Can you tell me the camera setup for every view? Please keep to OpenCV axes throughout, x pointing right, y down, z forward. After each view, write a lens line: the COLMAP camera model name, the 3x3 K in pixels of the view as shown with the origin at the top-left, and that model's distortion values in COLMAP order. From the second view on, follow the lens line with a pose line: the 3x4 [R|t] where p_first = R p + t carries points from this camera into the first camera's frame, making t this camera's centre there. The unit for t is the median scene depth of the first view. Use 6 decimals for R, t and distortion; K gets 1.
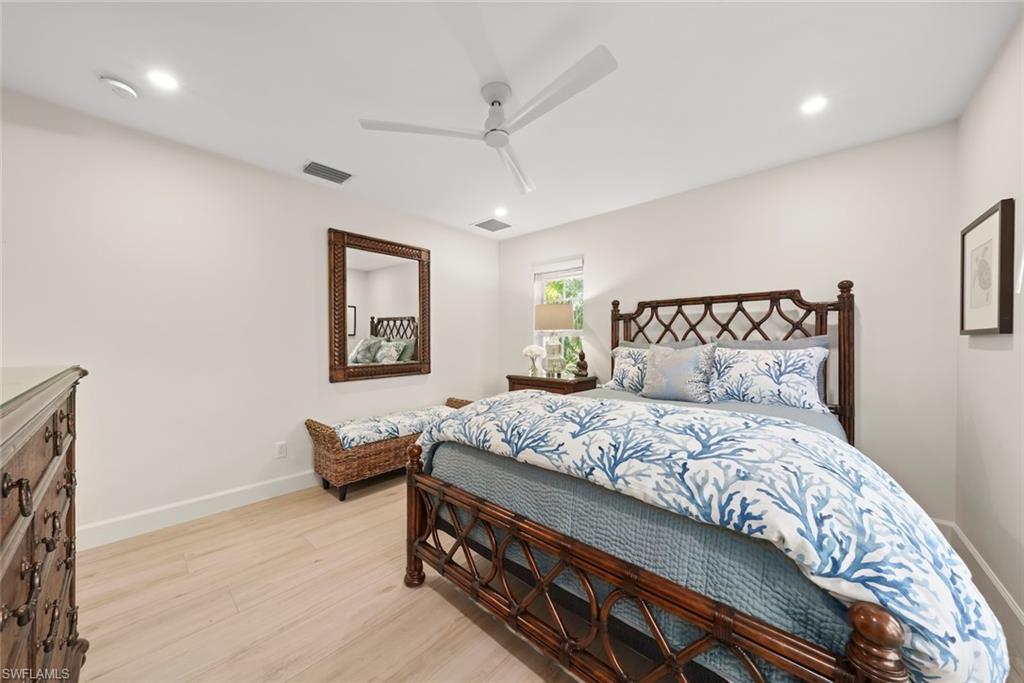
lens RADIAL K [[343.2, 0, 515.3], [0, 343.2, 344.3], [0, 0, 1]] dist [-0.000115, -0.000031]
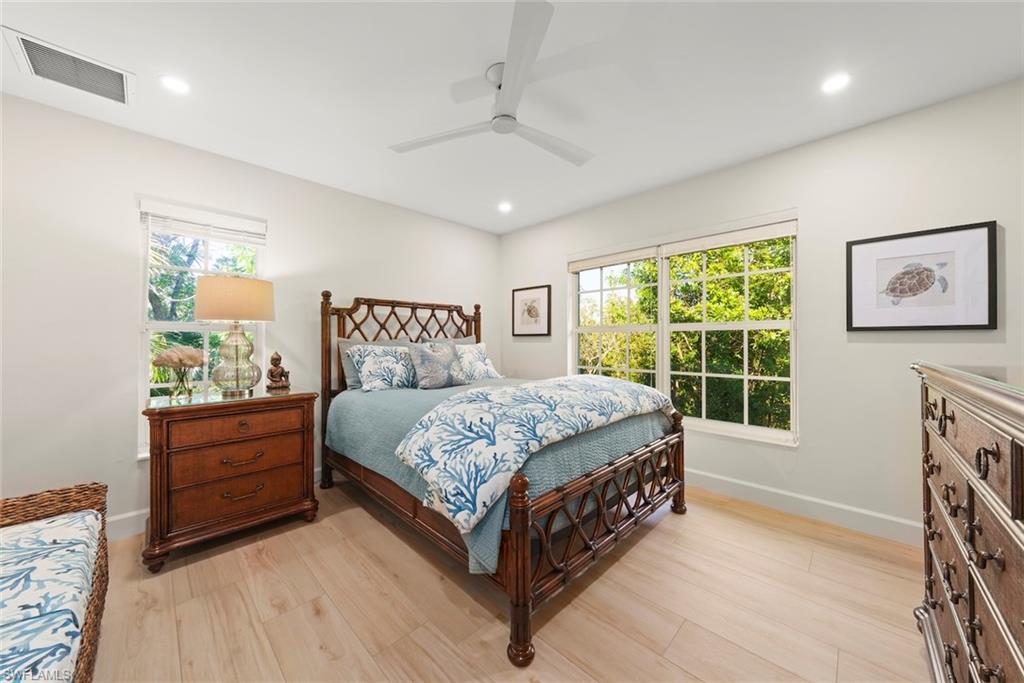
lens RADIAL K [[353.1, 0, 514.7], [0, 353.1, 337.0], [0, 0, 1]] dist [-0.000297, -0.000164]
pose [[0.042973, 0.007123, 0.999051, -0.639401], [0.010675, 0.999914, -0.007588, -0.003874], [-0.999019, 0.010991, 0.042893, 0.581066]]
